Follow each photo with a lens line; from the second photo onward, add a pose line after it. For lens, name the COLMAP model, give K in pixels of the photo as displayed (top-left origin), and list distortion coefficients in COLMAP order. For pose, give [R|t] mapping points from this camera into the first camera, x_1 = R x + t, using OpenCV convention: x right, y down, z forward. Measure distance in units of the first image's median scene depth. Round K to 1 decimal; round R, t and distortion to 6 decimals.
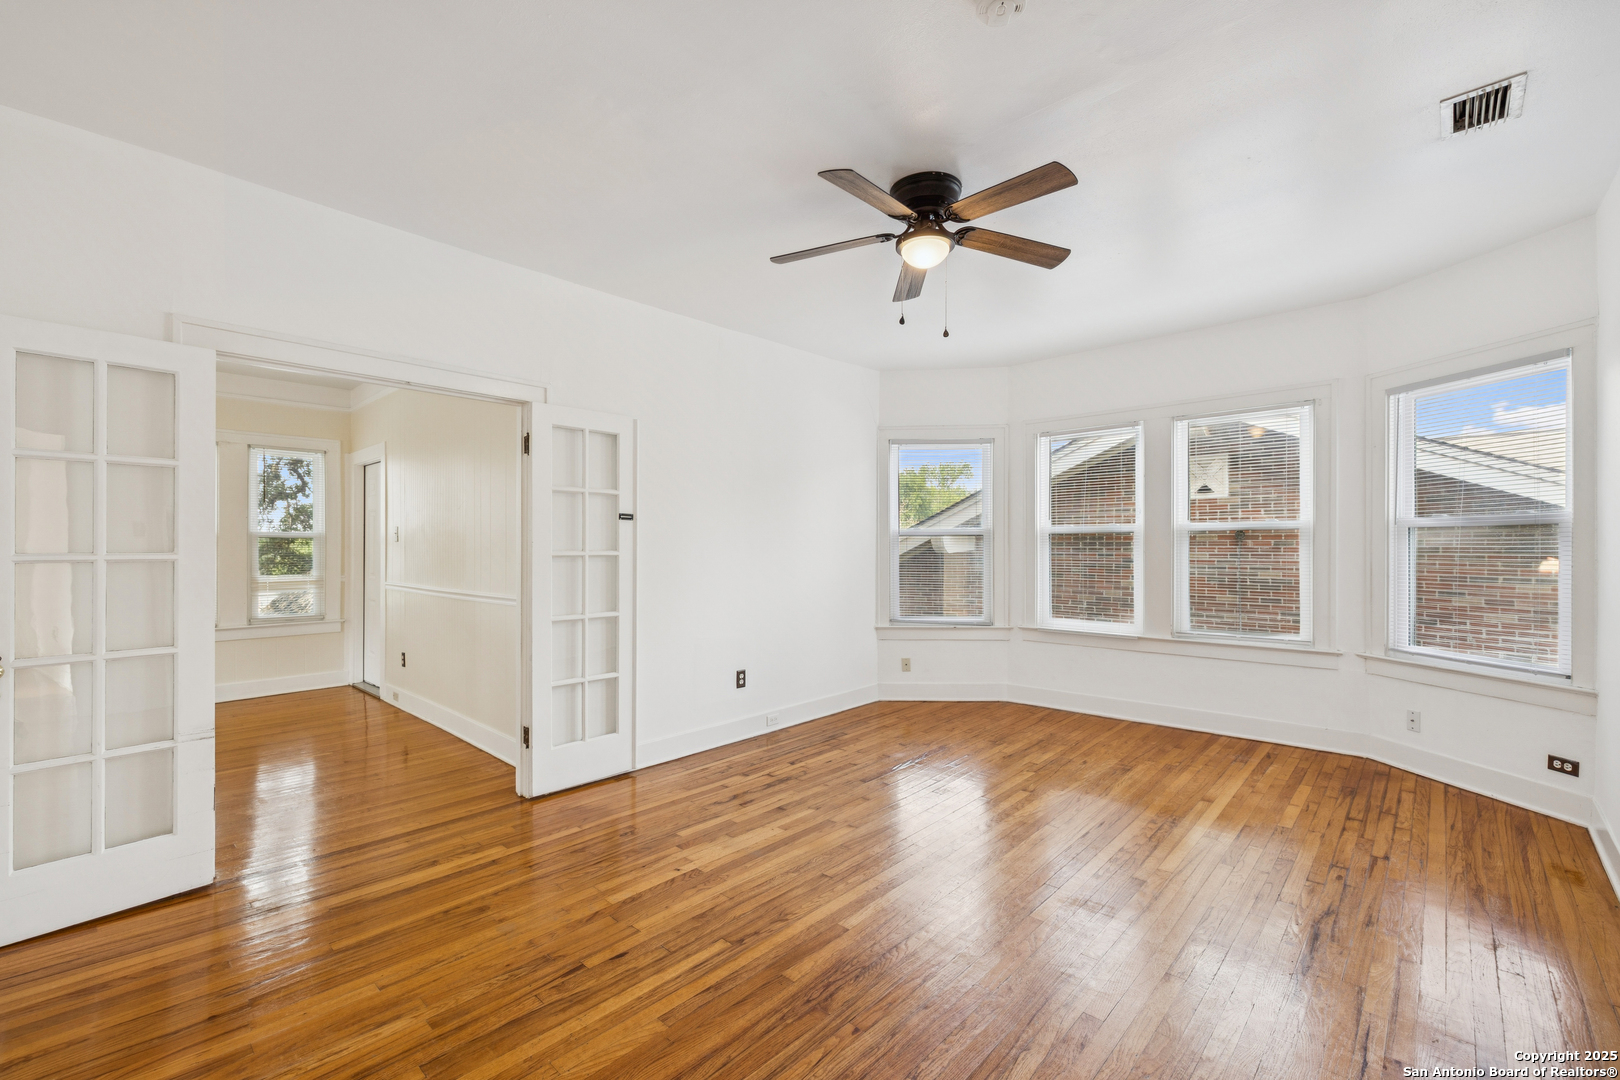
lens RADIAL K [[682.5, 0, 814.2], [0, 682.5, 542.5], [0, 0, 1]] dist [-0.000583, 0.000381]
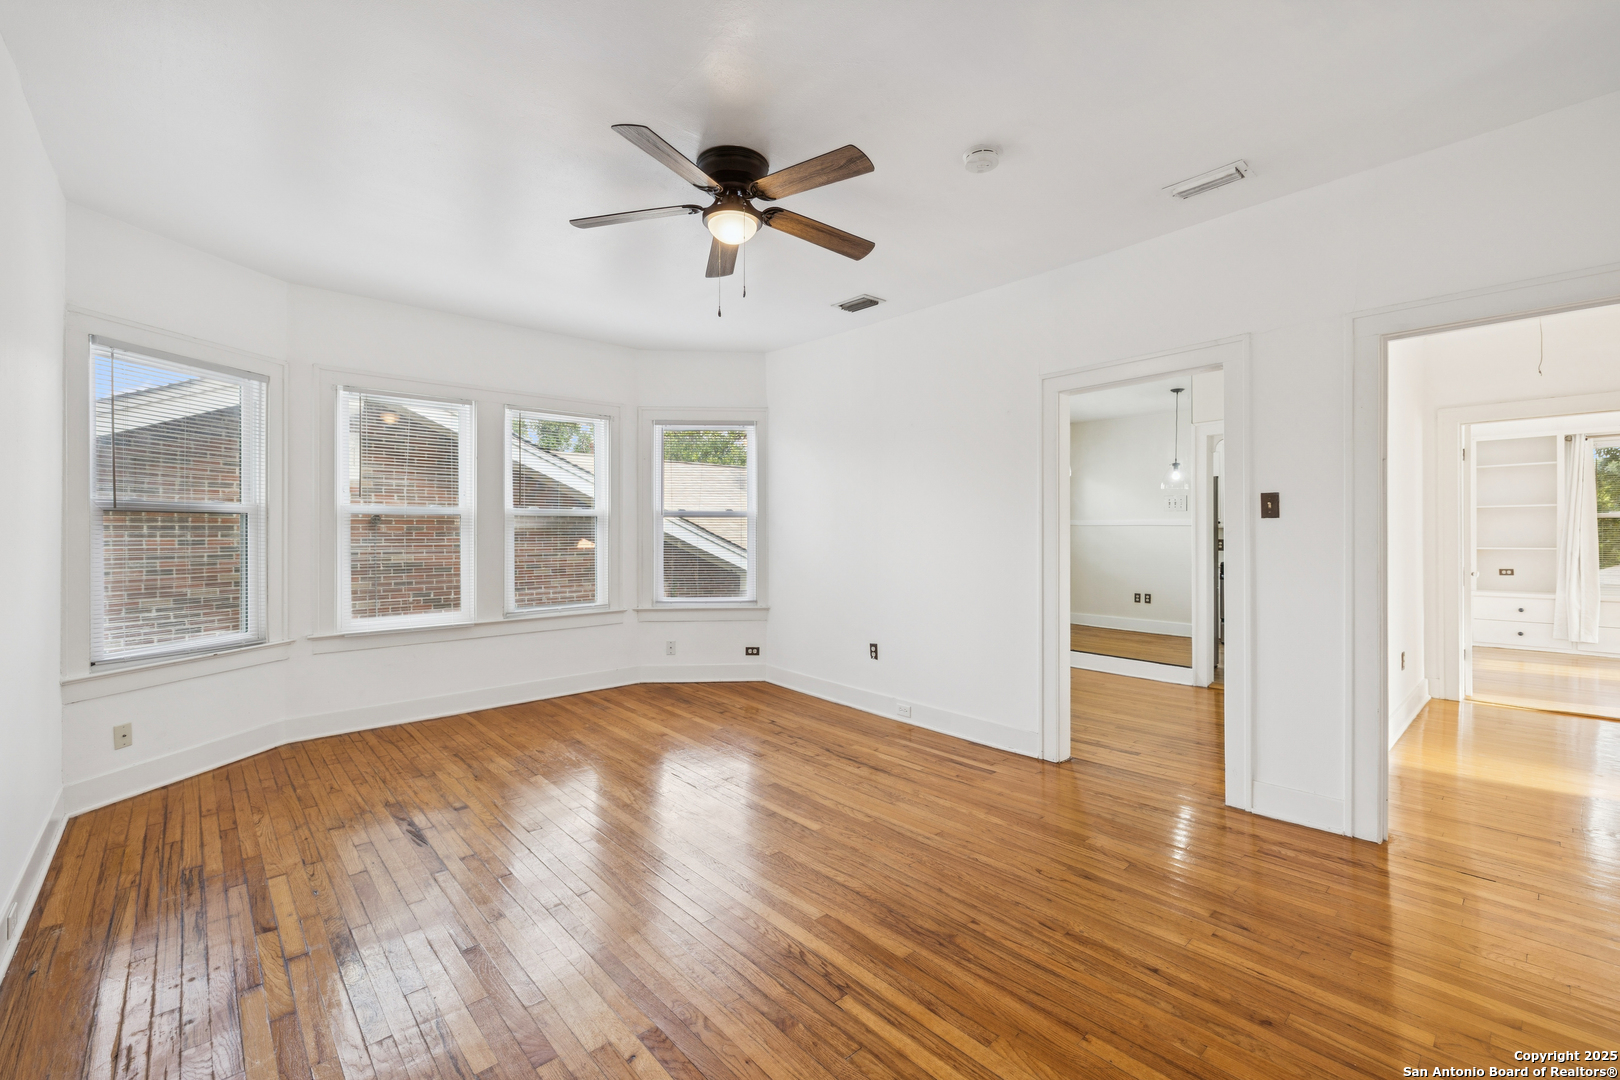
lens RADIAL K [[682.5, 0, 798.7], [0, 682.5, 534.3], [0, 0, 1]] dist [-0.000583, 0.000381]
pose [[0.101867, -0.003980, 0.994790, -0.487512], [-0.003966, 0.999982, 0.004407, 0.005826], [-0.994790, -0.004395, 0.101849, 0.490031]]
